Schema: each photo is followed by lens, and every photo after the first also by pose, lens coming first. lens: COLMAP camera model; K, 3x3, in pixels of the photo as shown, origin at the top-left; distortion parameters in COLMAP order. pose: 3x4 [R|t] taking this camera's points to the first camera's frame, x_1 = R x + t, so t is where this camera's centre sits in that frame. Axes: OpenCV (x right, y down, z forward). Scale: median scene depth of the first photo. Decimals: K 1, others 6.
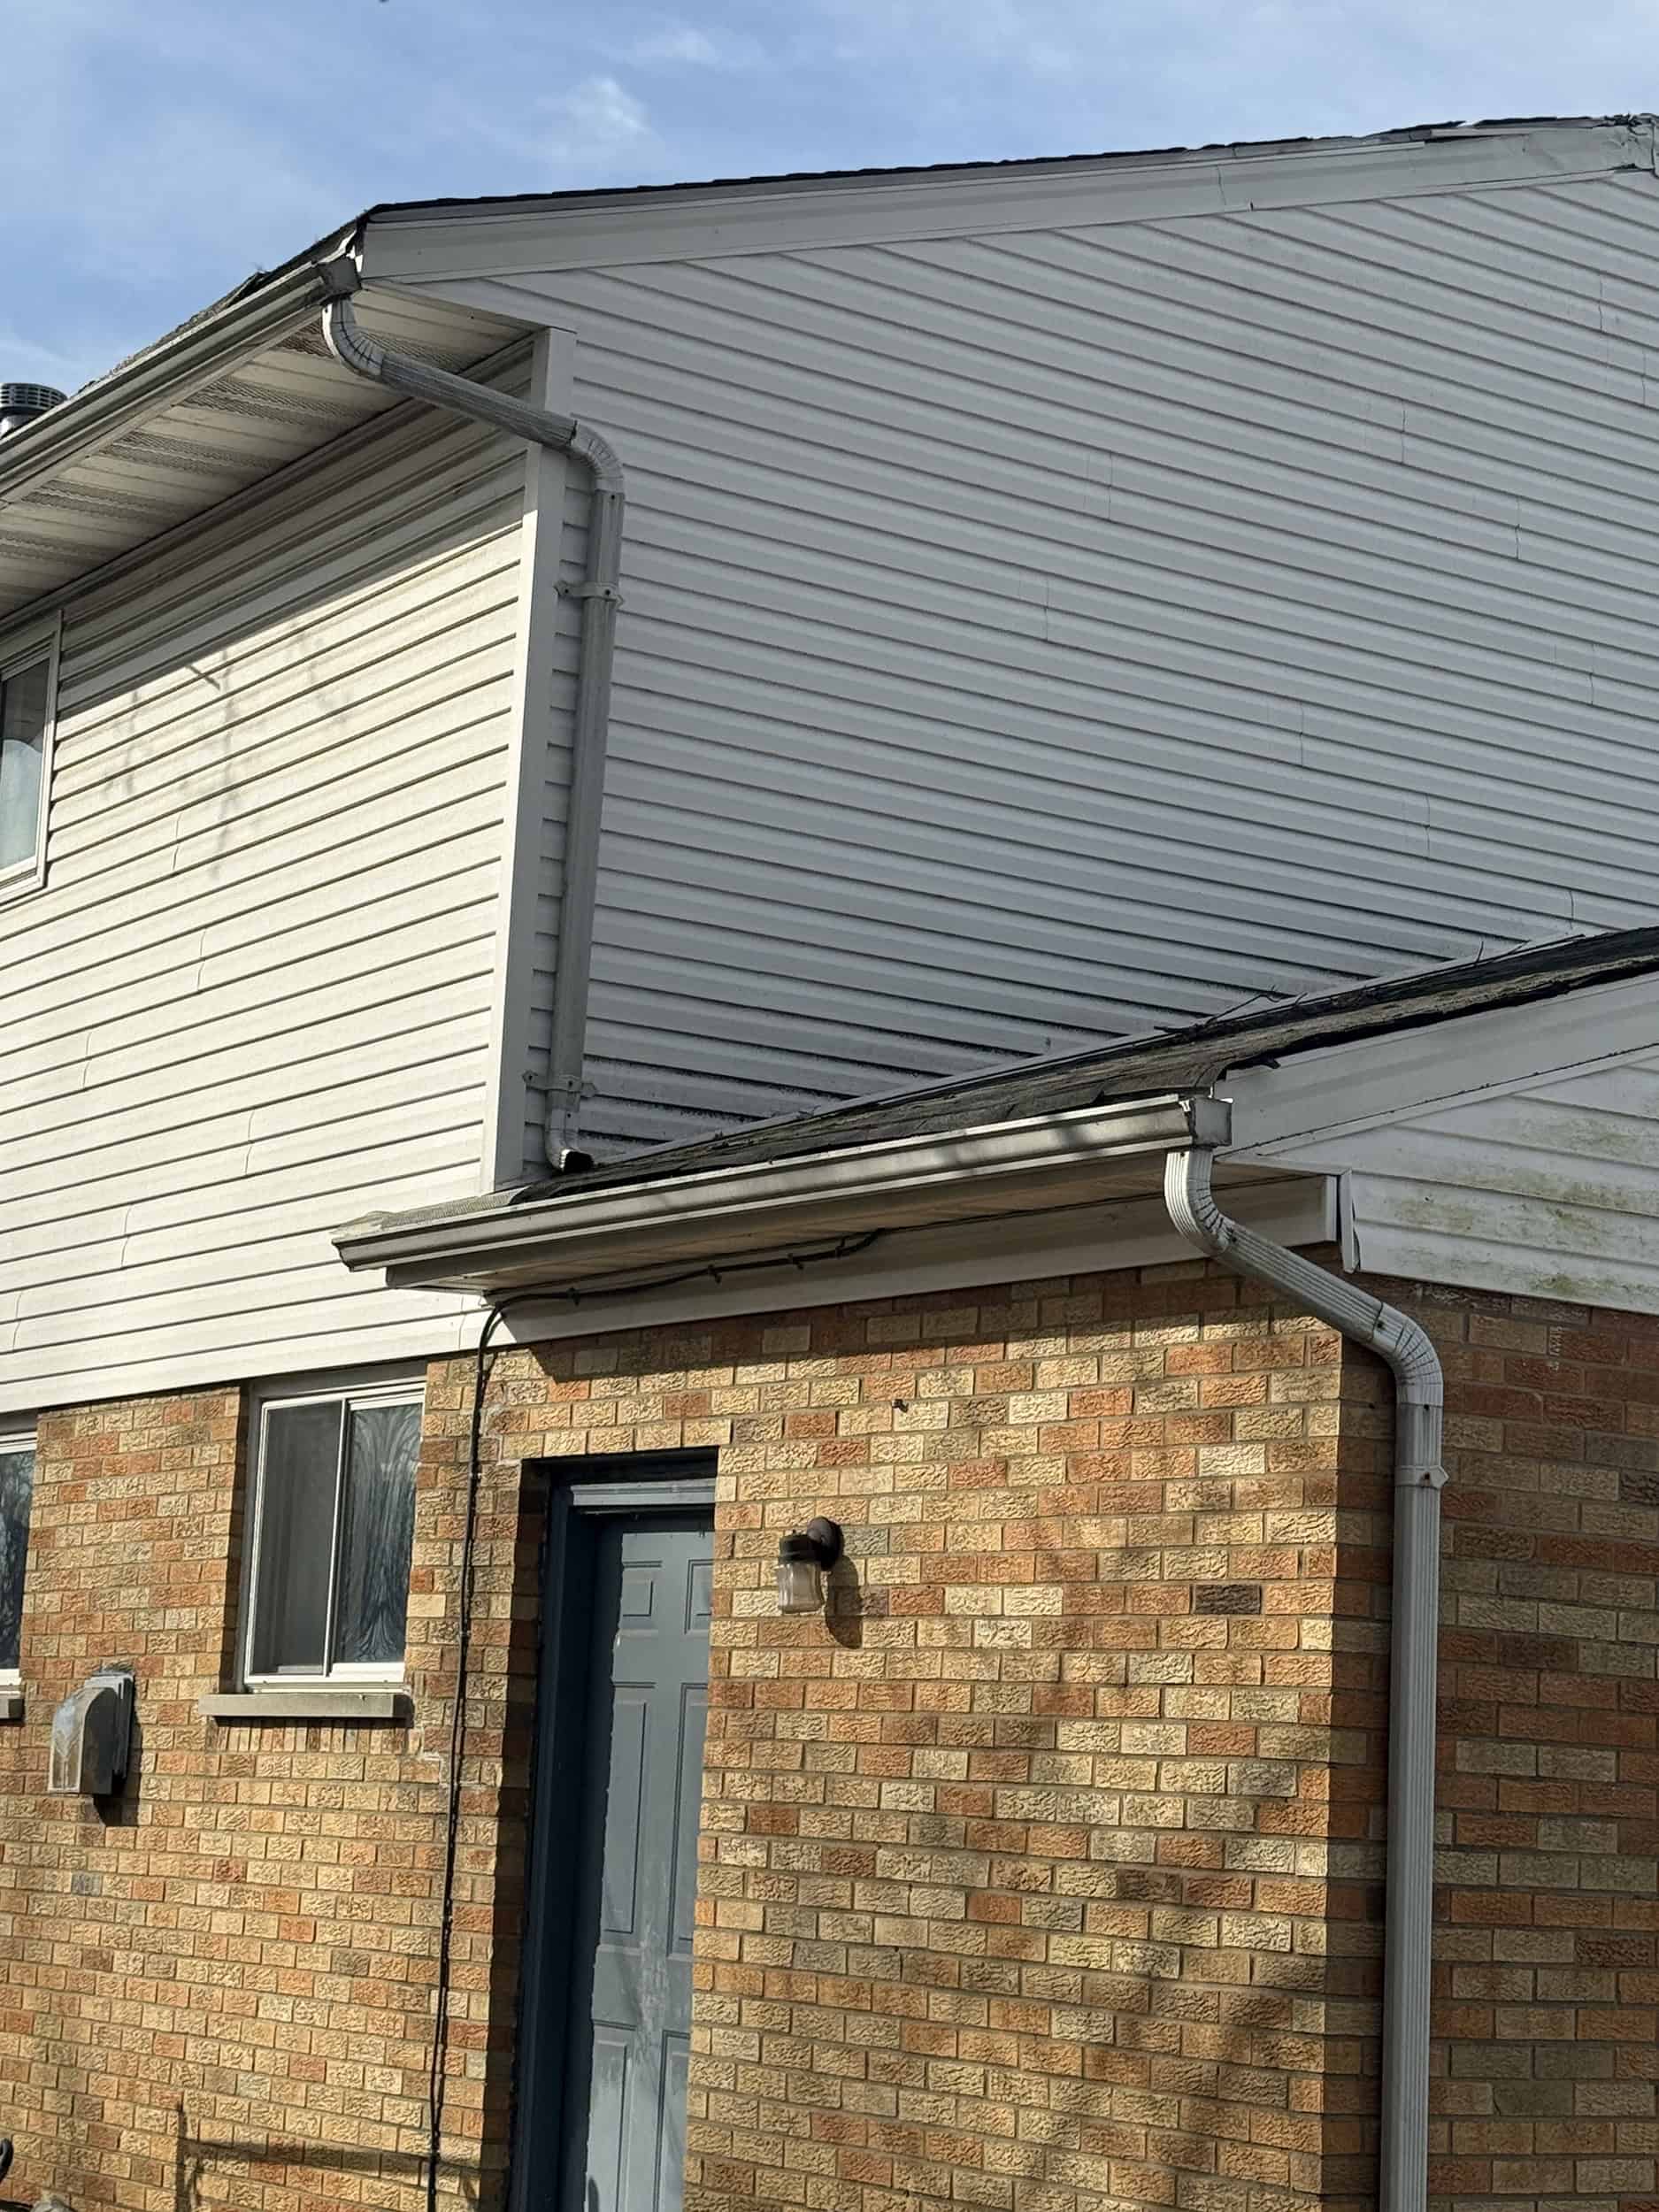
lens RADIAL K [[4187.0, 0, 829.5], [0, 4187.0, 1106.0], [0, 0, 1]] dist [0.068101, -0.010740]
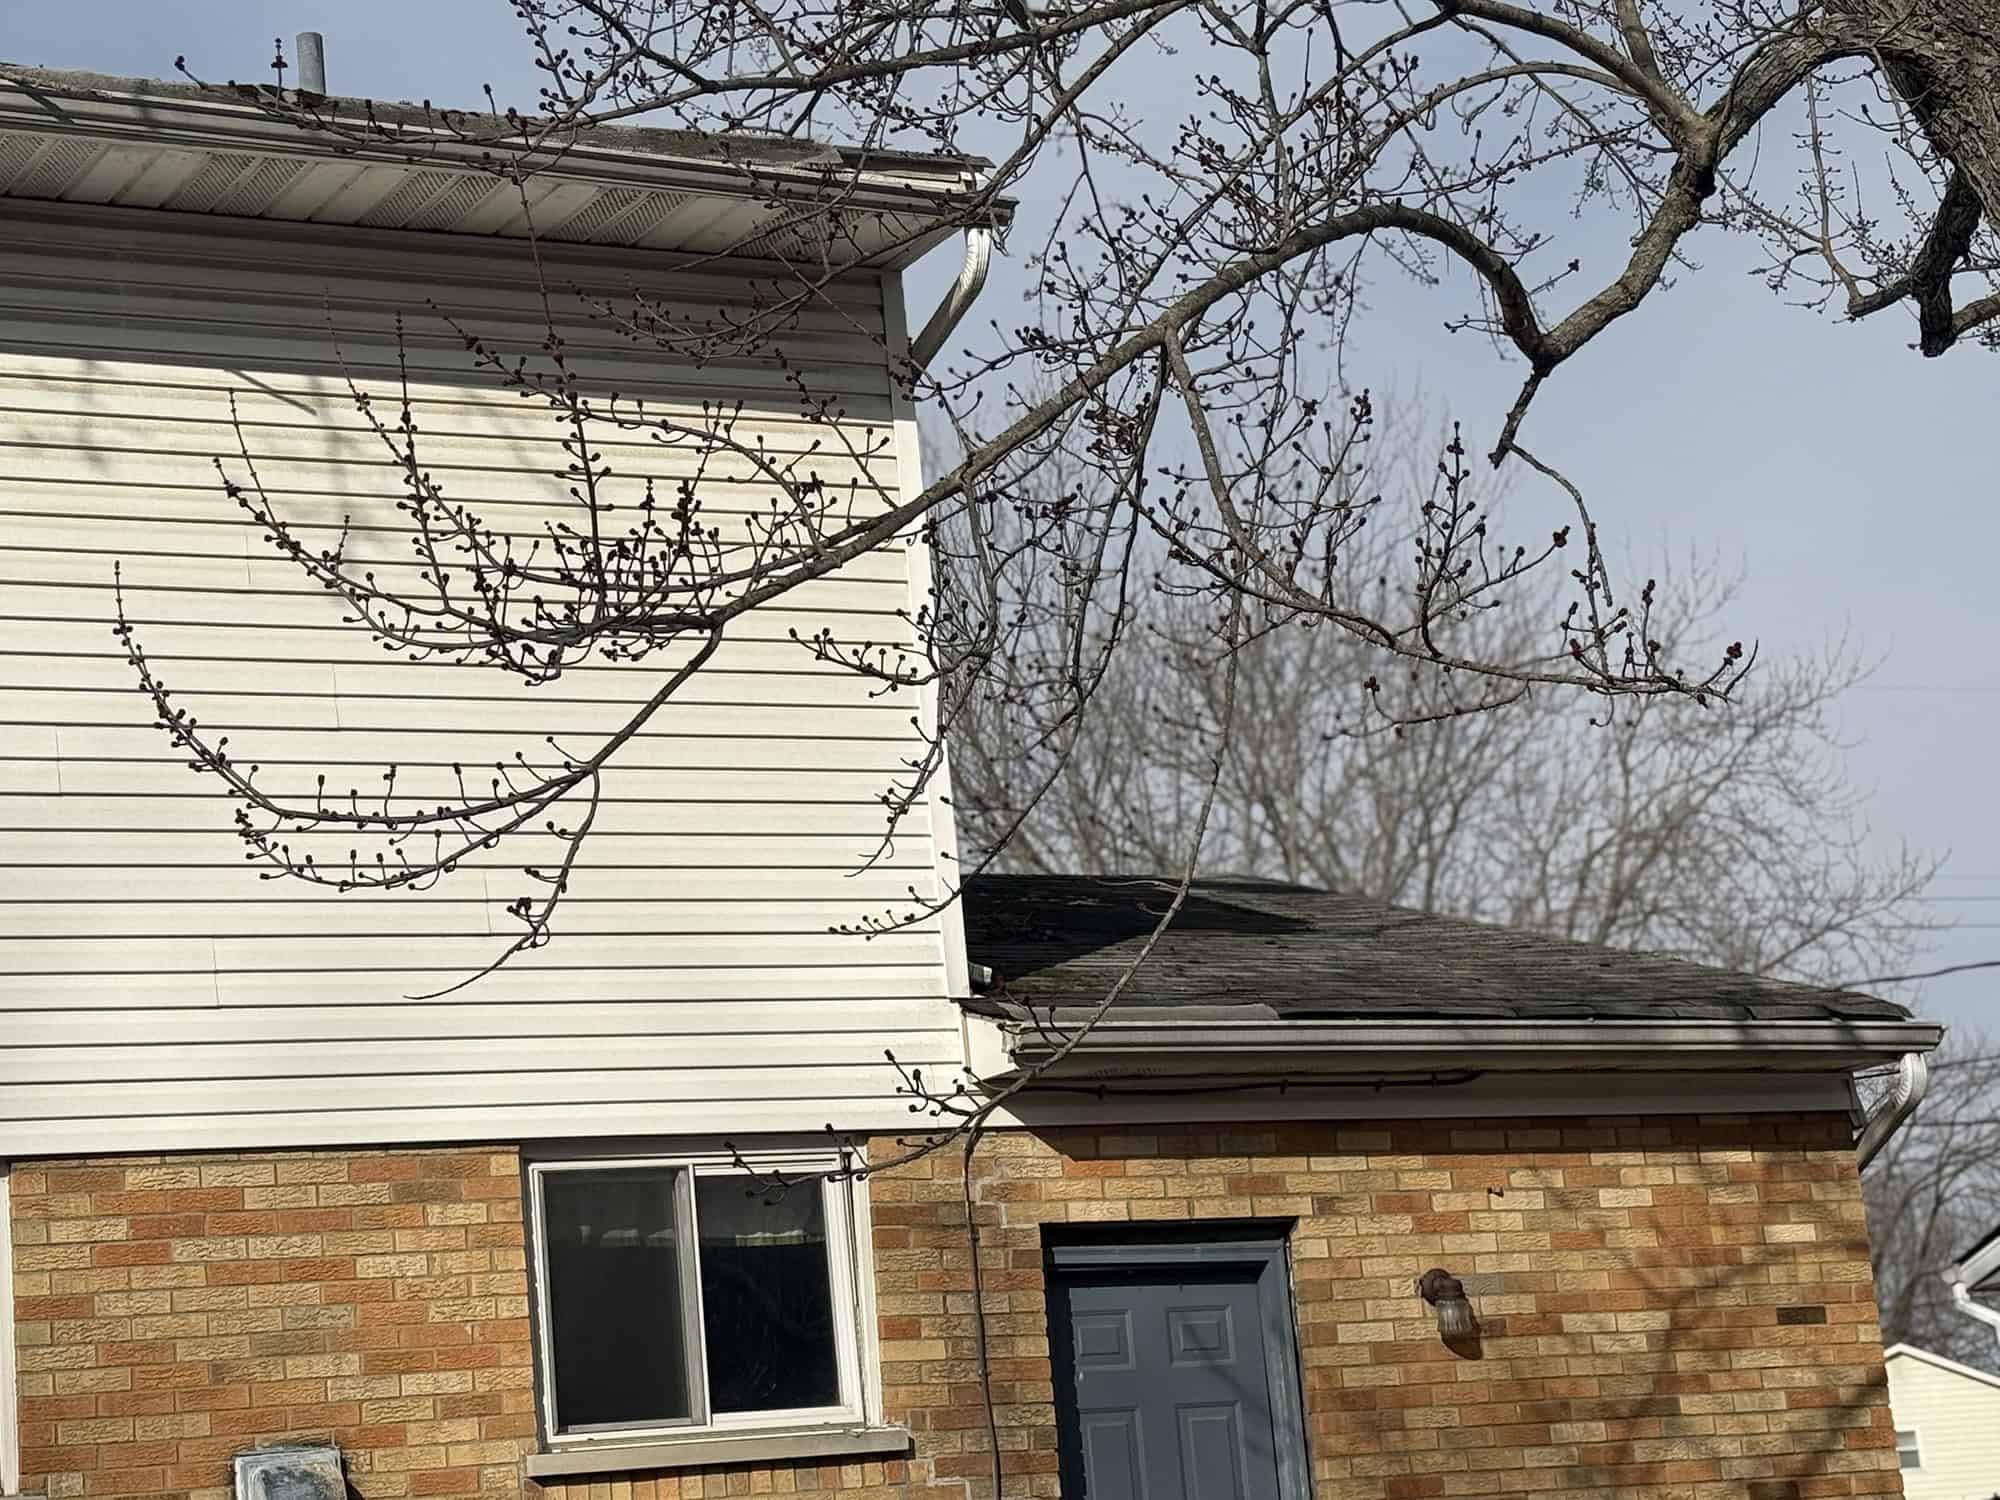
lens RADIAL K [[4263.0, 0, 907.7], [0, 4263.0, 649.6], [0, 0, 1]] dist [0.106645, -0.265801]
pose [[0.121398, 0.172202, 0.977553, -1.487305], [-0.071322, 0.983804, -0.164446, 0.143914], [-0.990038, -0.049757, 0.131714, 1.003194]]
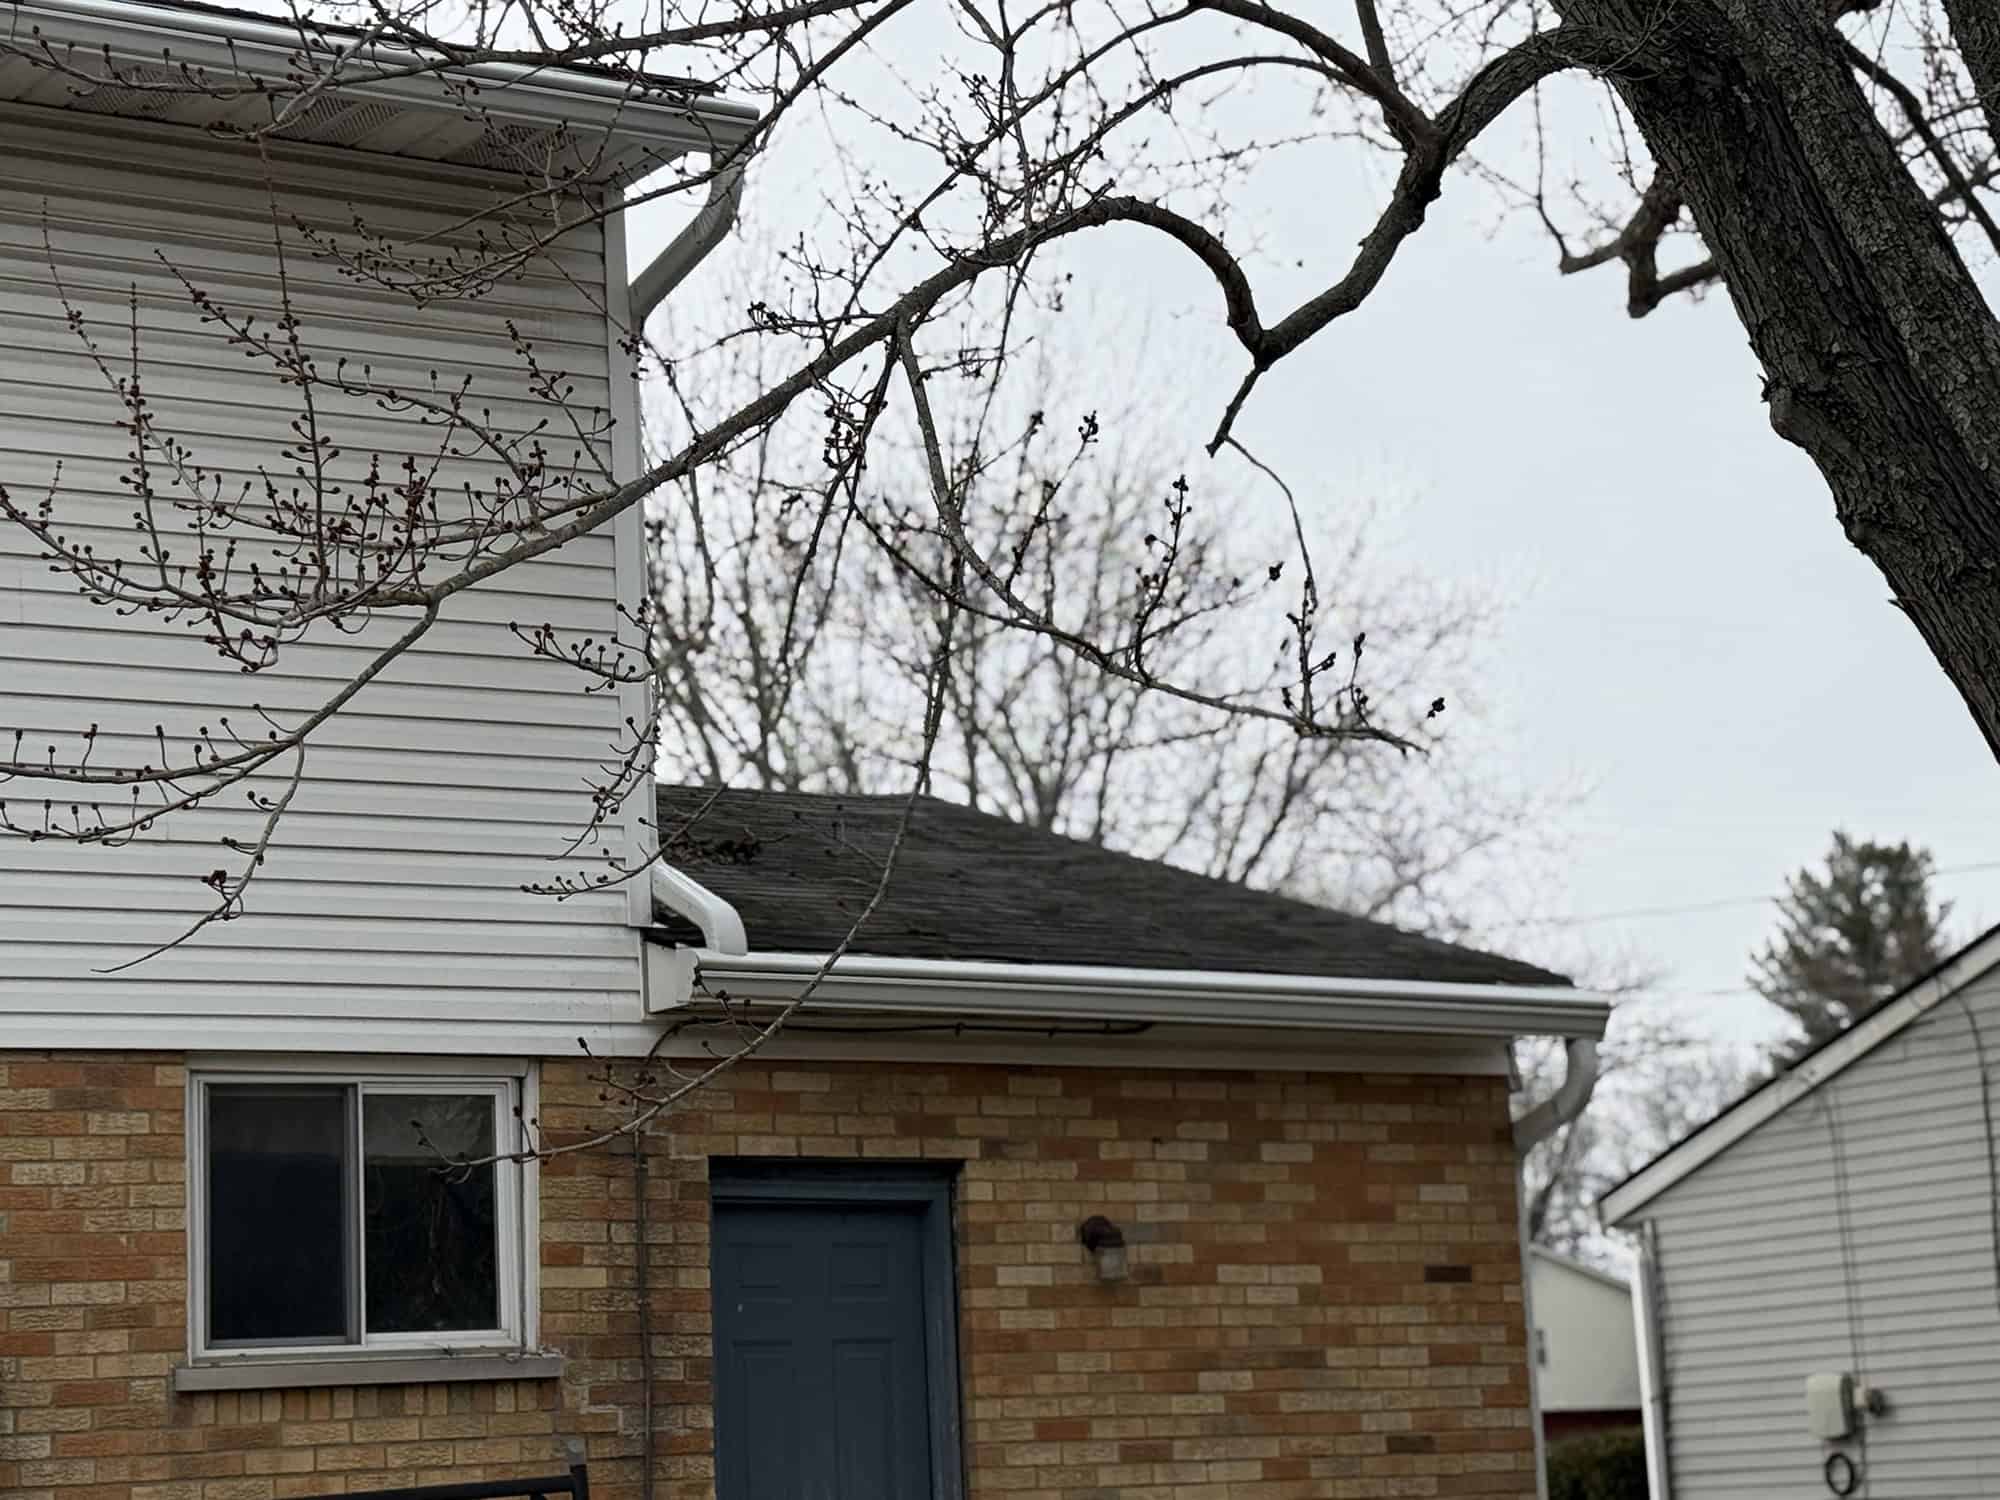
lens RADIAL K [[4318.5, 0, 998.3], [0, 4318.5, 667.7], [0, 0, 1]] dist [0.042462, 0.359497]
pose [[0.018999, 0.142233, 0.989651, -1.503902], [-0.116320, 0.983422, -0.139105, 0.124223], [-0.993030, -0.112473, 0.035228, 1.009182]]
